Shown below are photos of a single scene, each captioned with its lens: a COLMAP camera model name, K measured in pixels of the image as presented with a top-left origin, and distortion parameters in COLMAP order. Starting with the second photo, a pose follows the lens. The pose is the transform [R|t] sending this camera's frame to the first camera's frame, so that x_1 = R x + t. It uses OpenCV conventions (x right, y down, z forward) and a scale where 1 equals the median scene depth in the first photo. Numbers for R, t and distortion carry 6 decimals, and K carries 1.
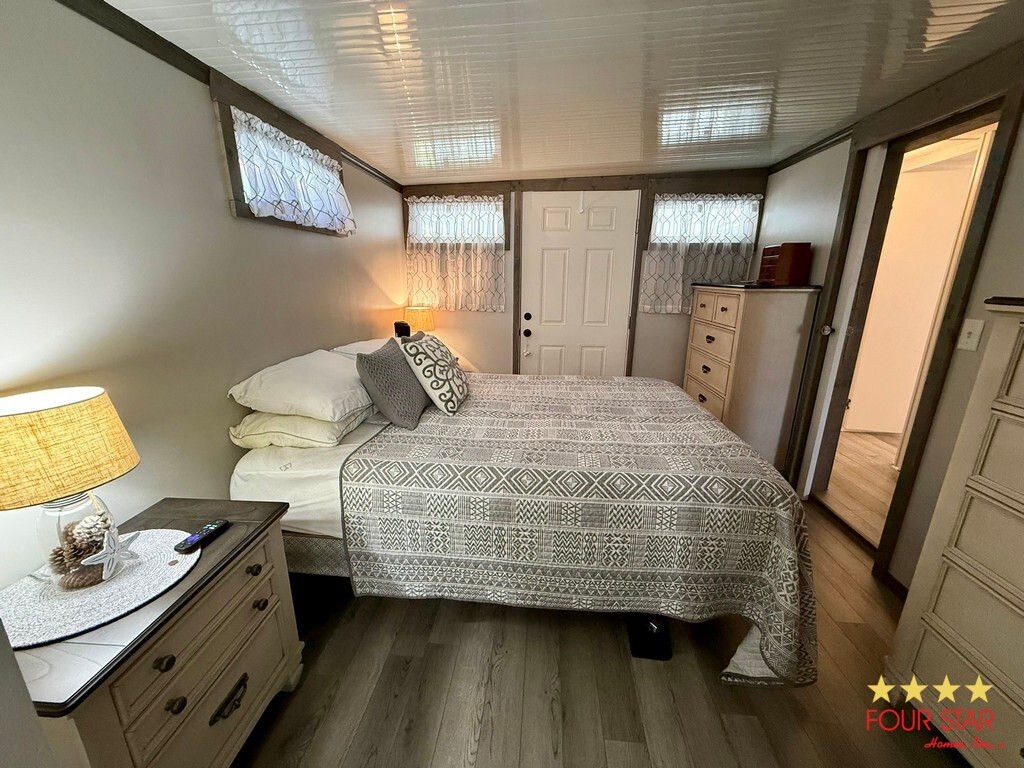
lens RADIAL K [[409.5, 0, 511.7], [0, 409.5, 386.6], [0, 0, 1]] dist [0.008891, -0.000037]
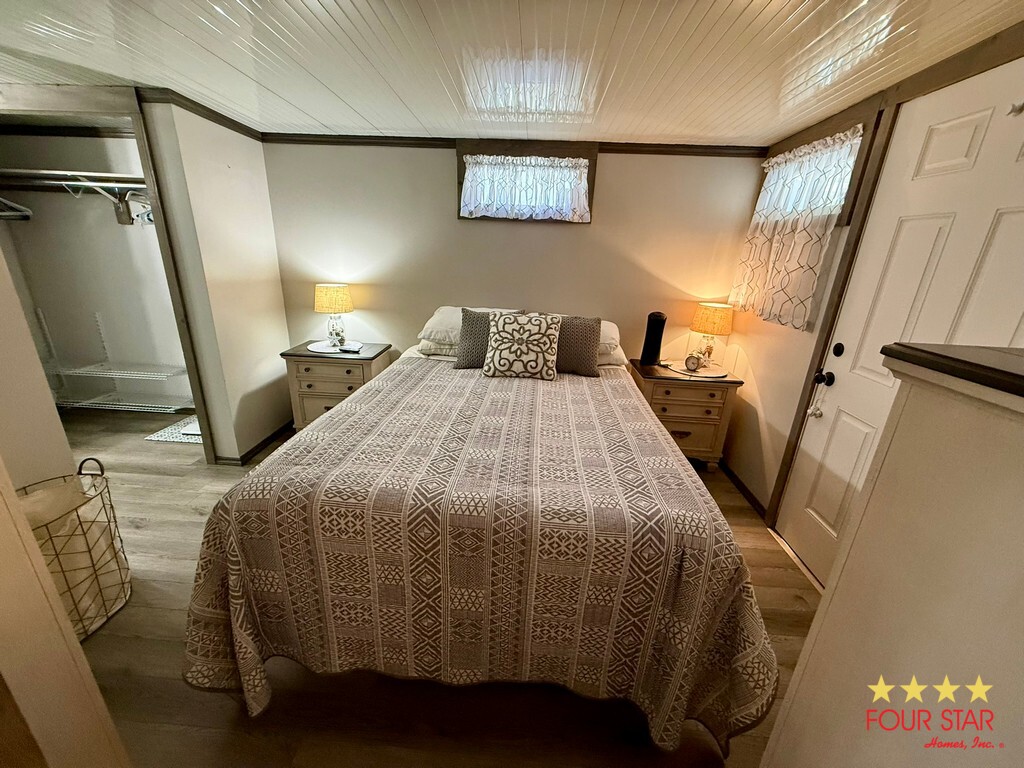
lens RADIAL K [[408.0, 0, 509.2], [0, 408.0, 386.1], [0, 0, 1]] dist [0.000429, -0.000157]
pose [[0.016915, 0.320636, -0.947052, 0.611850], [-0.299724, 0.905254, 0.301131, -0.176685], [0.953876, 0.278761, 0.111415, 0.600876]]
